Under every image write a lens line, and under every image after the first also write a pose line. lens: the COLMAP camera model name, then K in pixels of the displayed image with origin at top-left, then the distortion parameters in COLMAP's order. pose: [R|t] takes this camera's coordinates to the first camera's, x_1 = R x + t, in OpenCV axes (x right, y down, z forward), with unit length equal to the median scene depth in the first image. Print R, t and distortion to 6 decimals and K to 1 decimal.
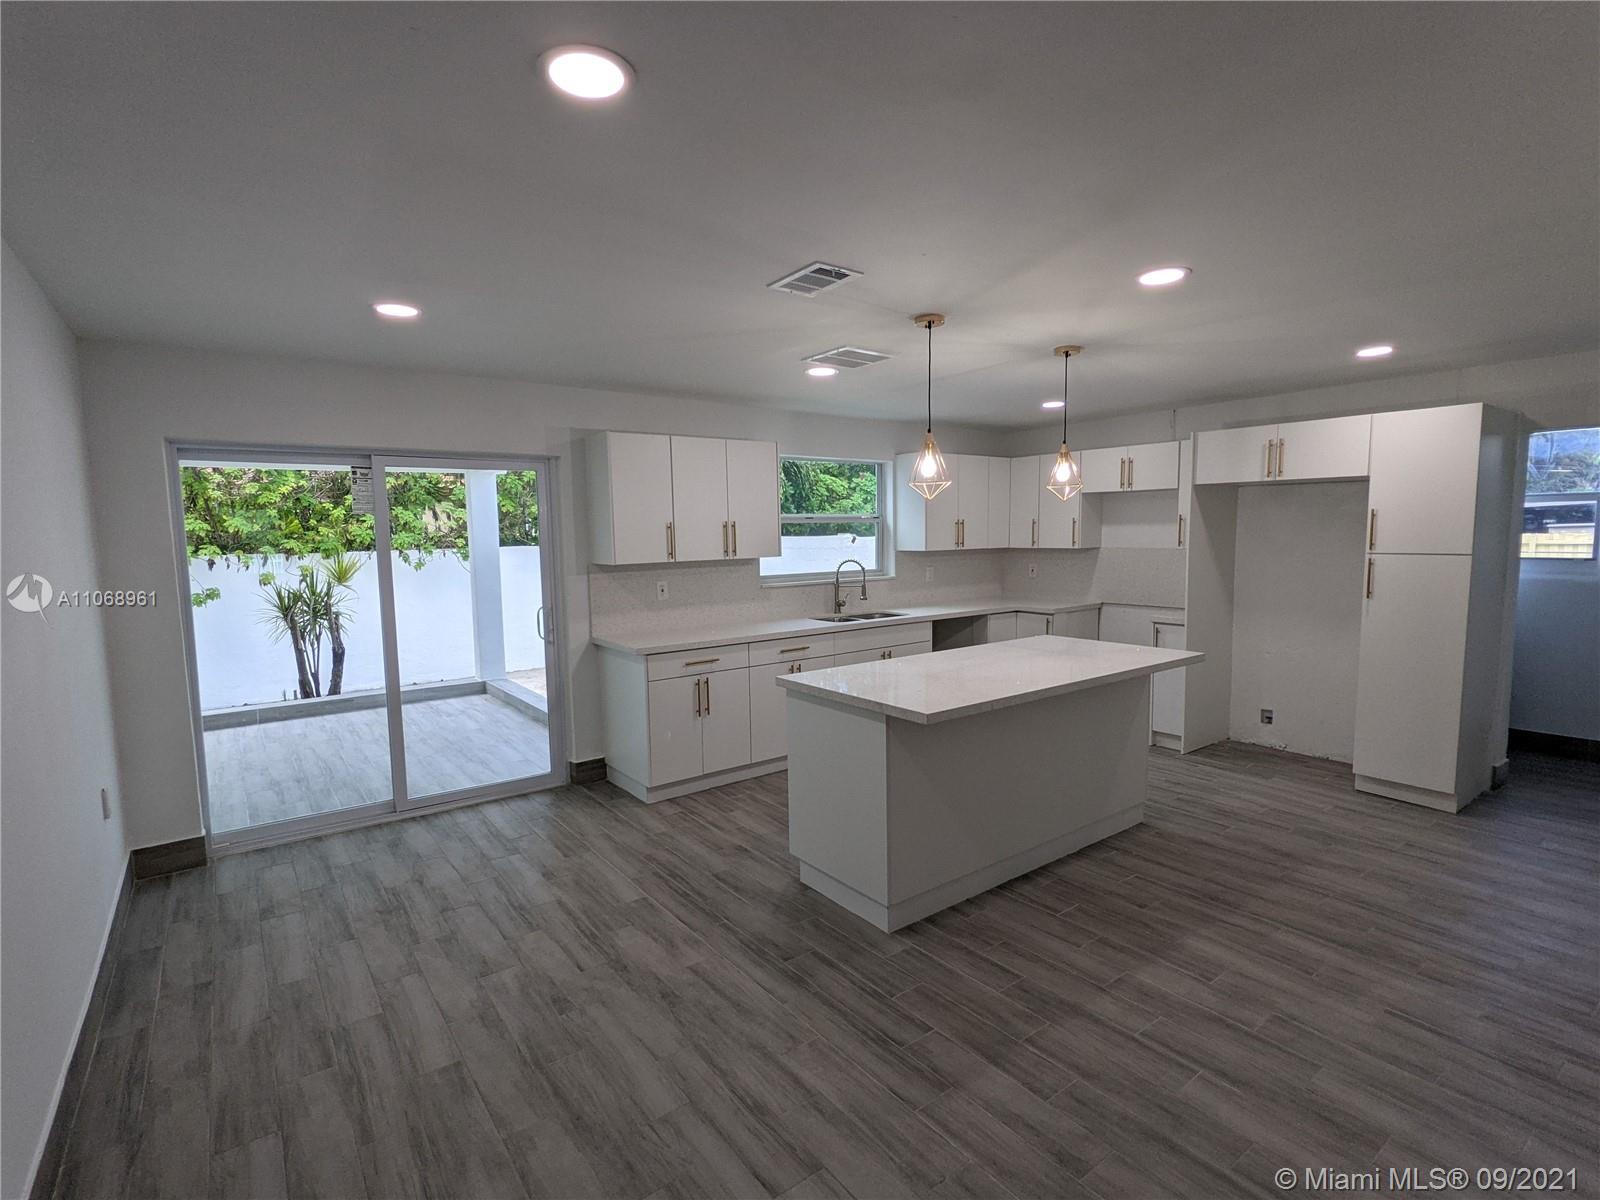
lens RADIAL K [[769.2, 0, 797.1], [0, 769.2, 606.9], [0, 0, 1]] dist [0.000712, 0.000009]
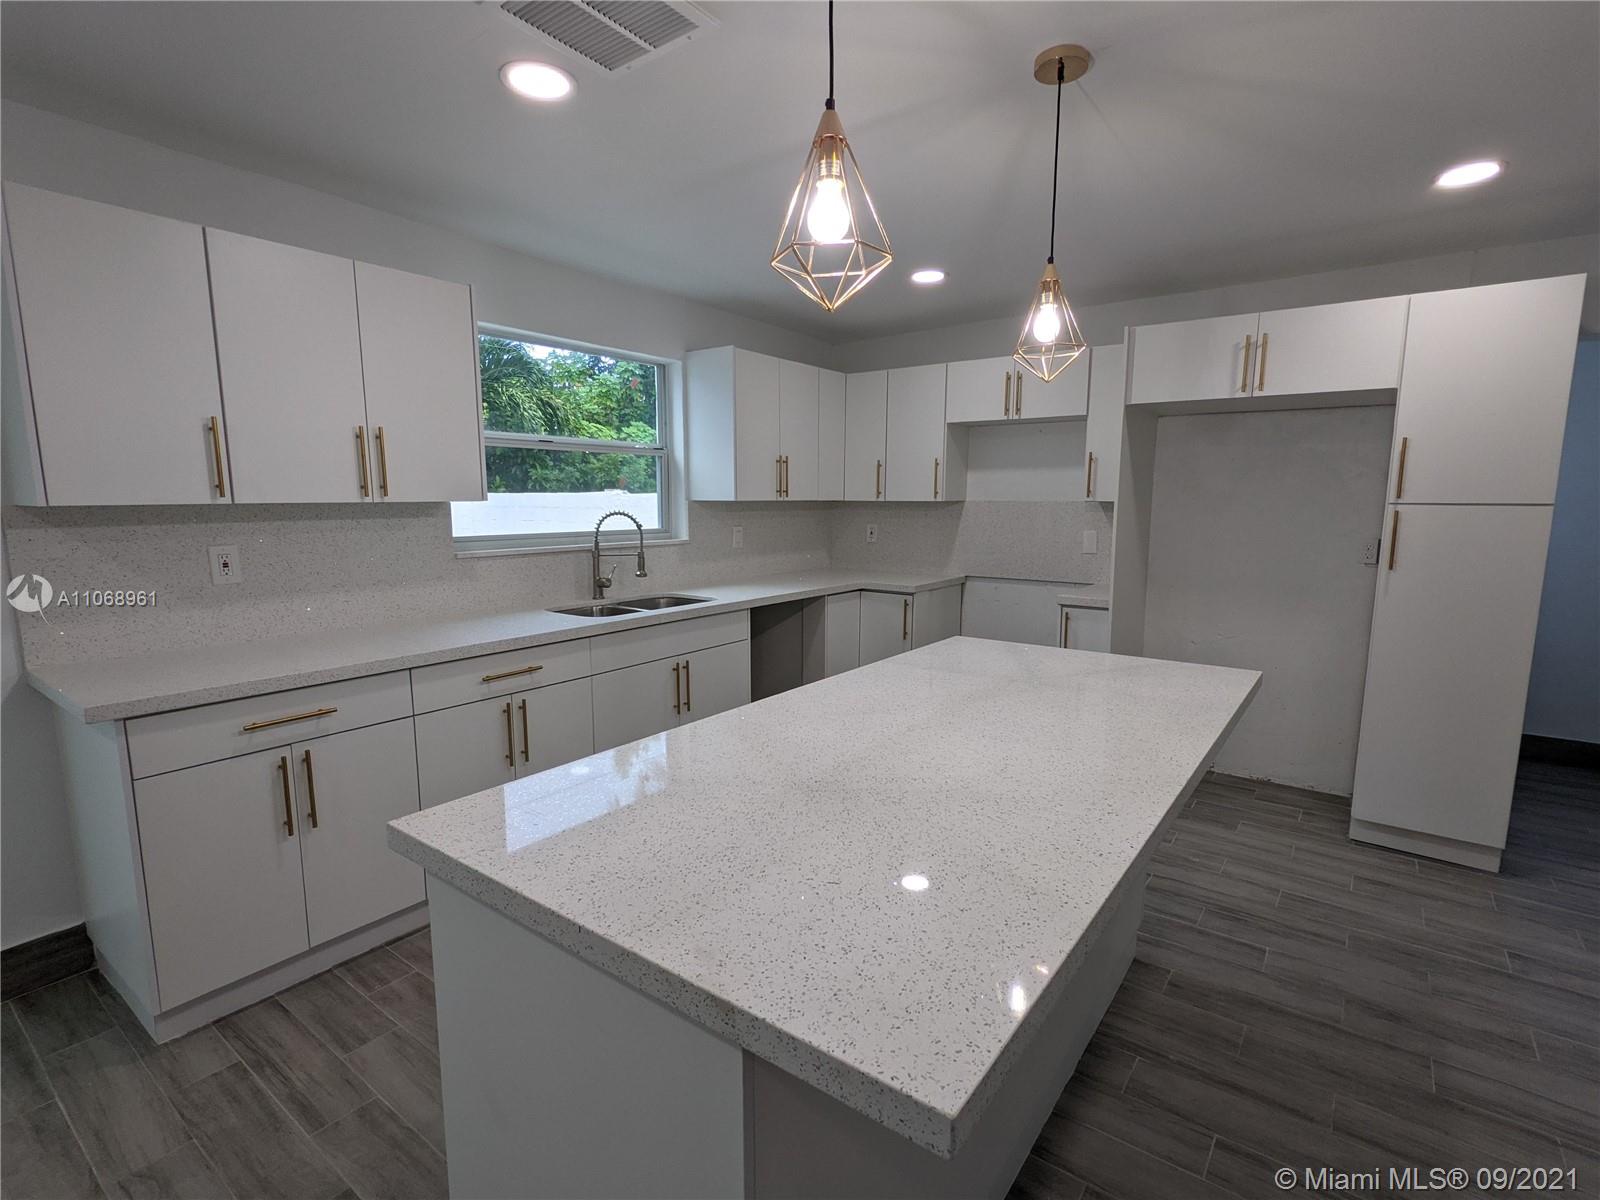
lens RADIAL K [[769.2, 0, 798.5], [0, 769.2, 605.9], [0, 0, 1]] dist [0.000712, 0.000009]
pose [[0.957602, -0.022348, 0.287227, 0.035544], [0.010944, 0.999089, 0.041247, -0.011731], [-0.287887, -0.036355, 0.956974, 0.442656]]
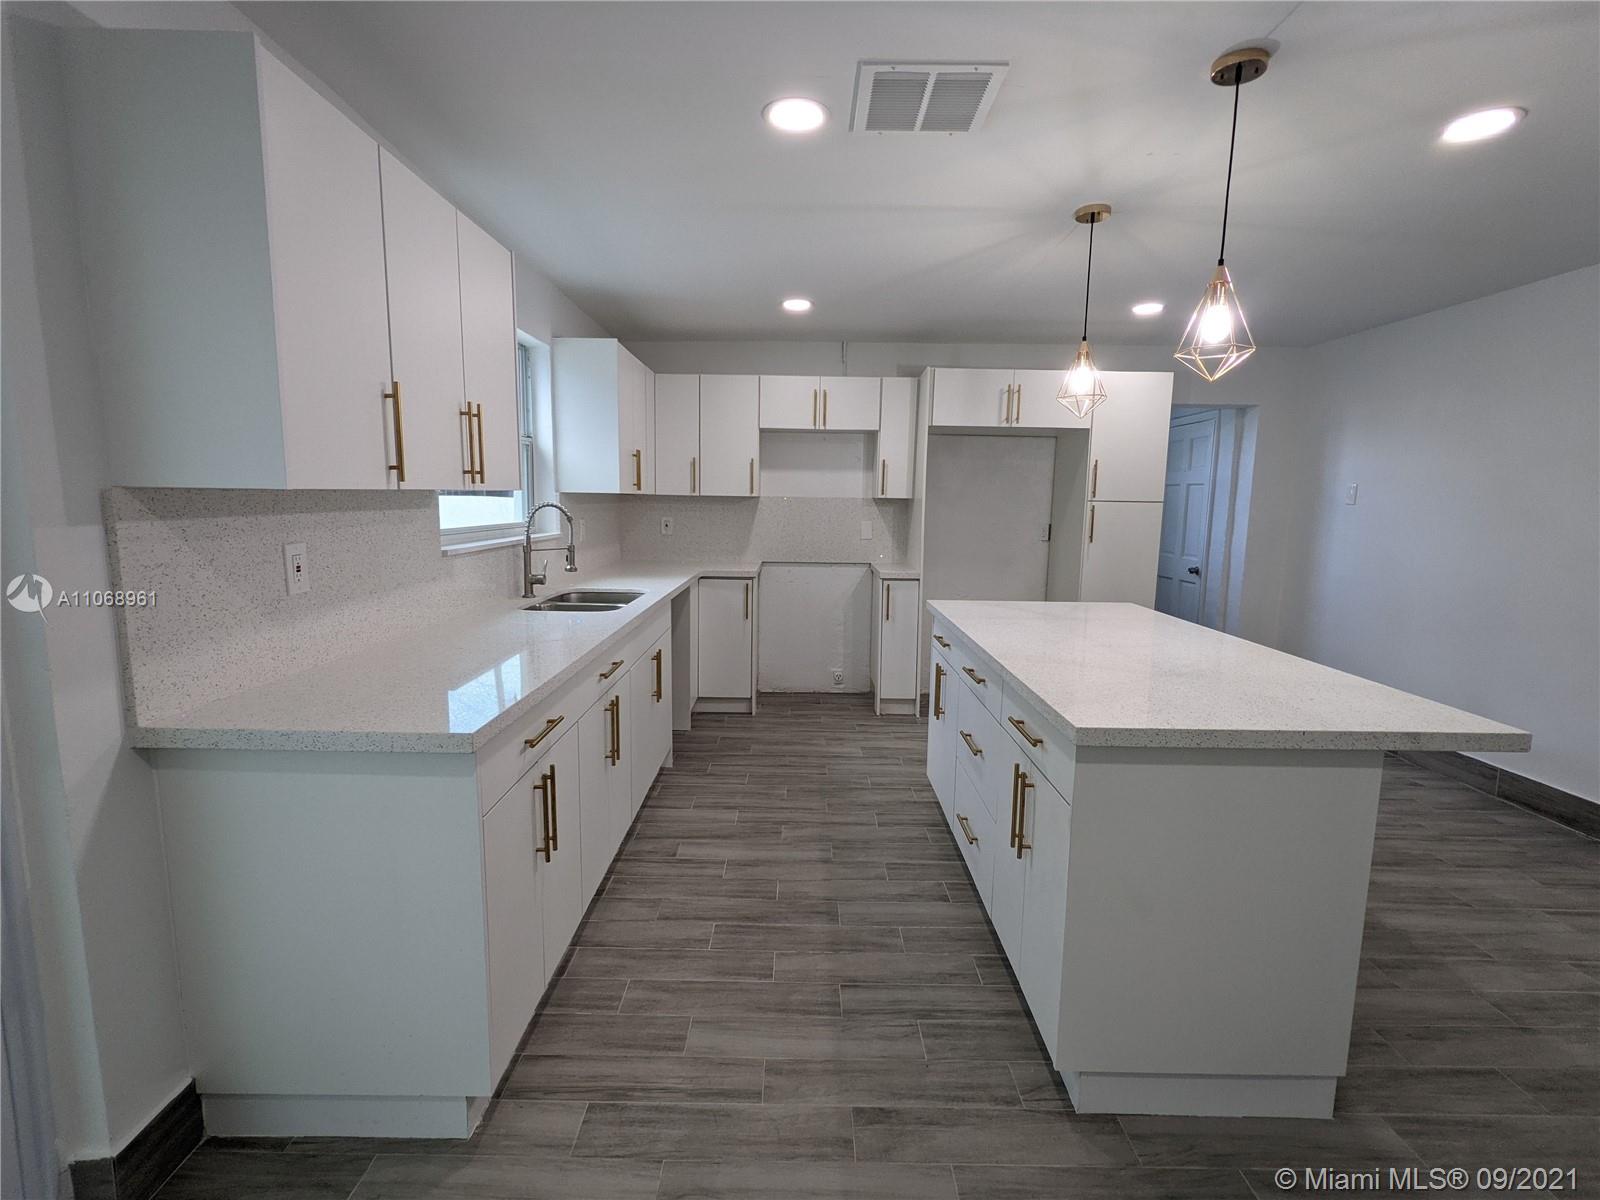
lens RADIAL K [[769.2, 0, 795.5], [0, 769.2, 605.6], [0, 0, 1]] dist [0.000712, 0.000009]
pose [[0.601568, -0.085885, 0.794191, -0.346066], [0.054659, 0.996299, 0.066339, -0.015262], [-0.796949, 0.003503, 0.604036, 0.603560]]
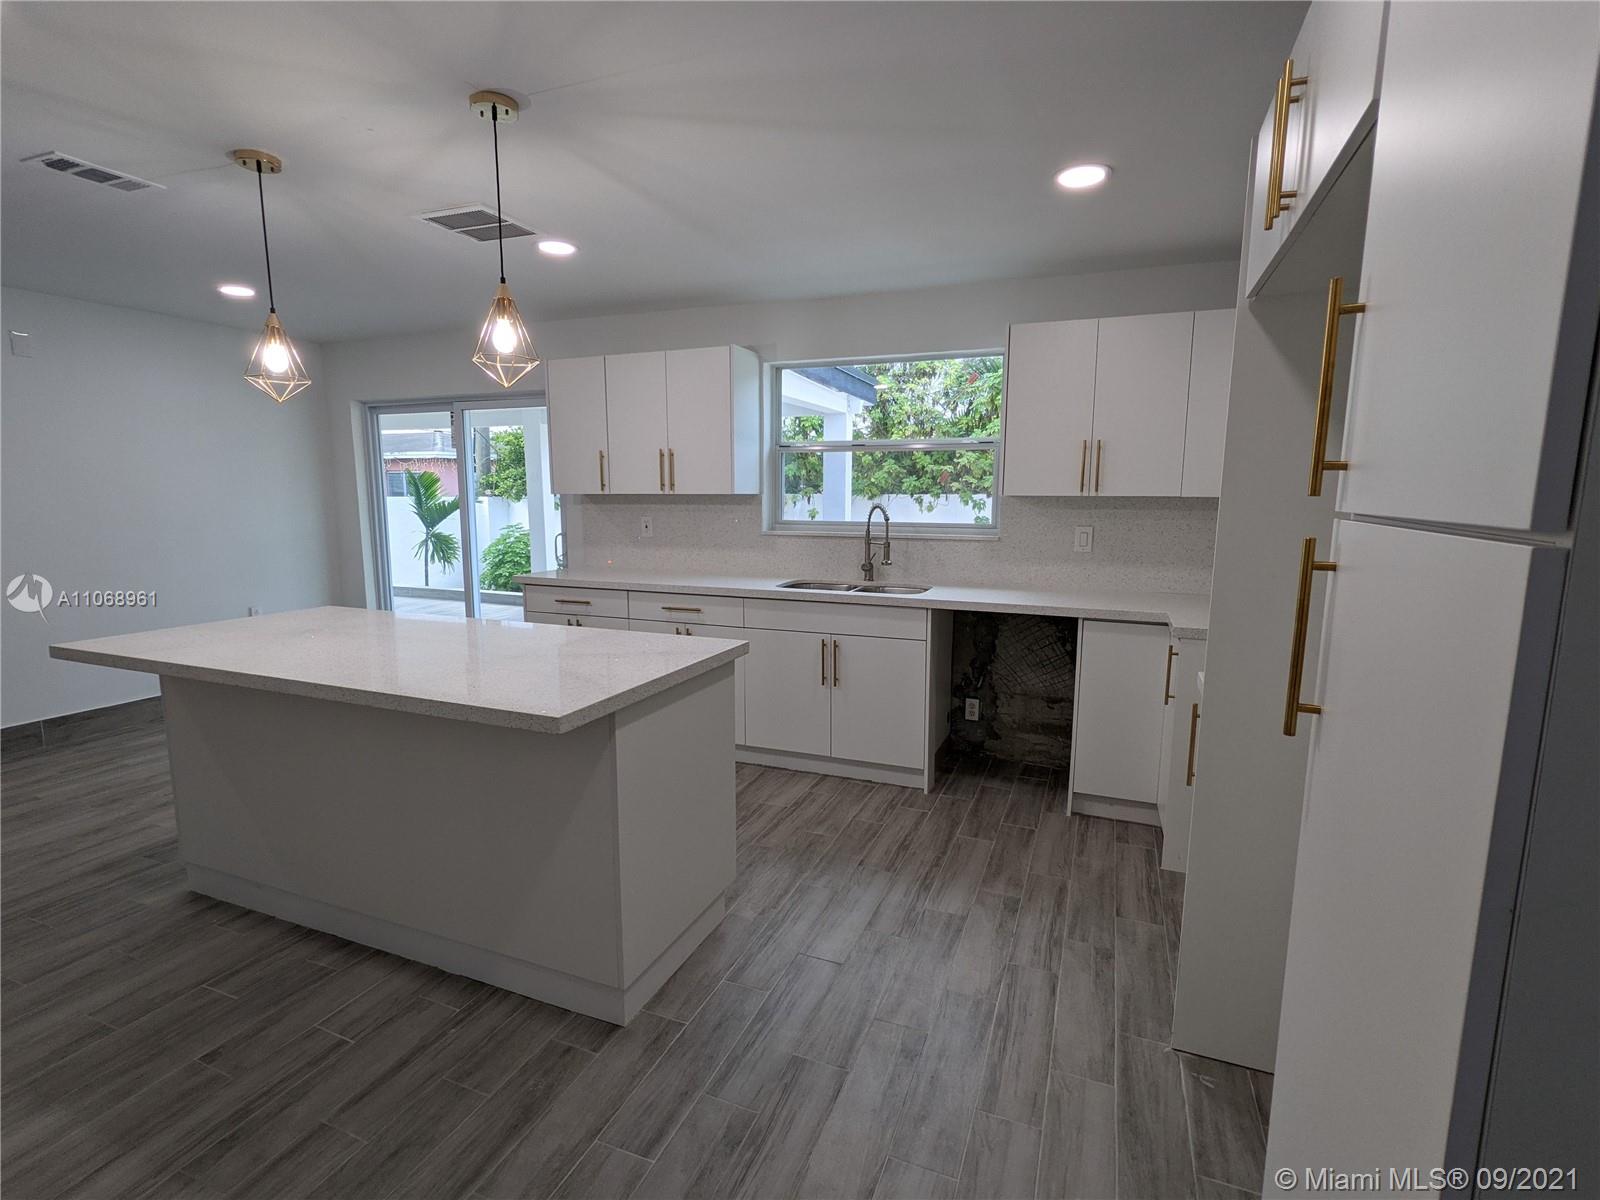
lens RADIAL K [[769.2, 0, 796.7], [0, 769.2, 604.7], [0, 0, 1]] dist [0.000712, 0.000009]
pose [[0.518383, 0.143234, -0.843068, 0.753241], [-0.097074, 0.989356, 0.108399, -0.048581], [0.849621, 0.025648, 0.526770, 0.697933]]
